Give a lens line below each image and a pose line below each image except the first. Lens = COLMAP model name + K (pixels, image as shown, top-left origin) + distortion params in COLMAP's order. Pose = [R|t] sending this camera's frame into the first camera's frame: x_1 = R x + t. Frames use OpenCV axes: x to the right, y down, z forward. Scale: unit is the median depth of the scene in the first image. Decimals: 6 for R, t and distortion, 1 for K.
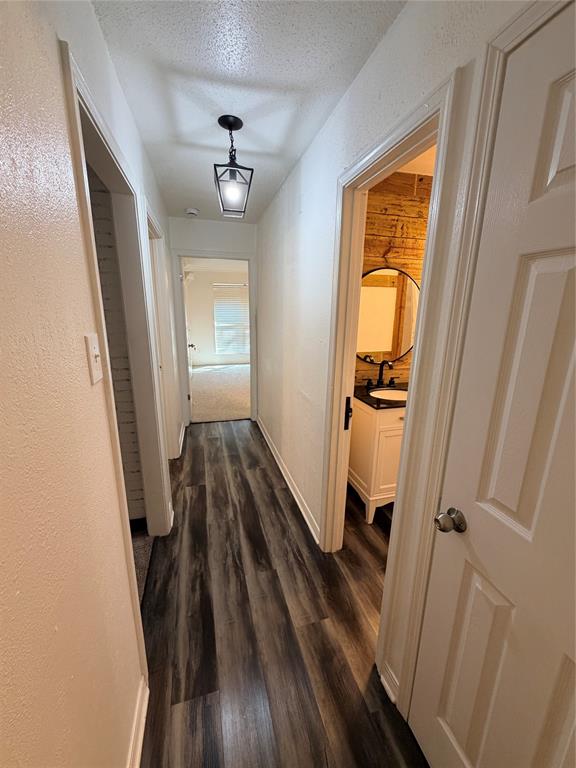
lens RADIAL K [[306.7, 0, 287.3], [0, 306.7, 379.0], [0, 0, 1]] dist [0.001943, 0.000112]
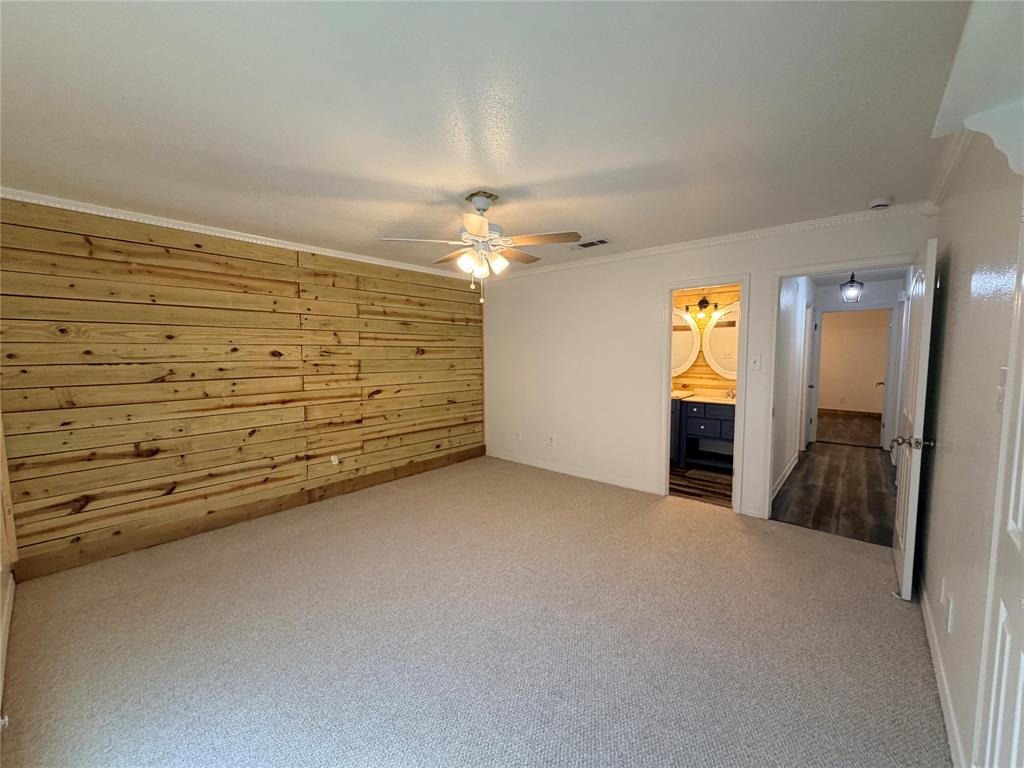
lens RADIAL K [[409.0, 0, 511.8], [0, 409.0, 383.8], [0, 0, 1]] dist [0.001943, 0.000112]
pose [[-0.551365, -0.073521, 0.831018, -0.926132], [0.188984, 0.959208, 0.210249, -0.755591], [-0.812577, 0.272973, -0.514980, 3.281504]]
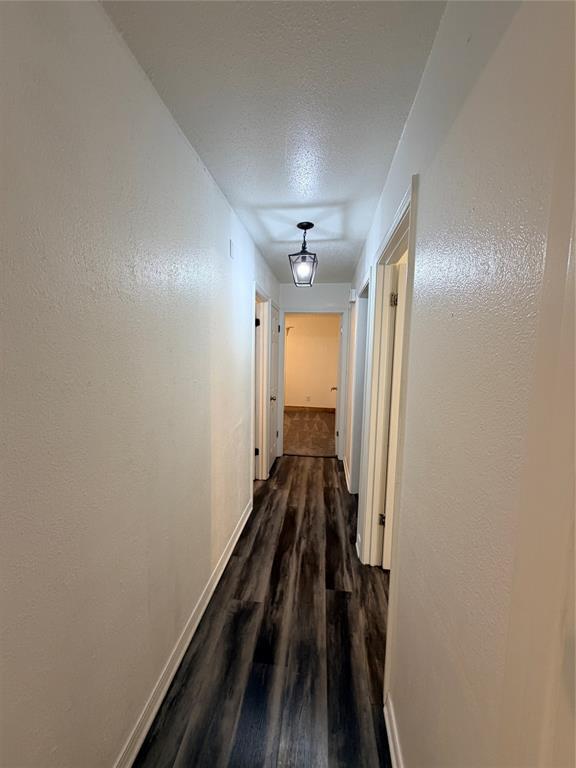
lens RADIAL K [[306.7, 0, 285.1], [0, 306.7, 385.6], [0, 0, 1]] dist [0.001943, 0.000112]
pose [[-0.920067, -0.068919, 0.385650, -0.489288], [0.061230, 0.947009, 0.315318, -0.401170], [-0.386946, 0.313727, -0.867092, 1.745227]]
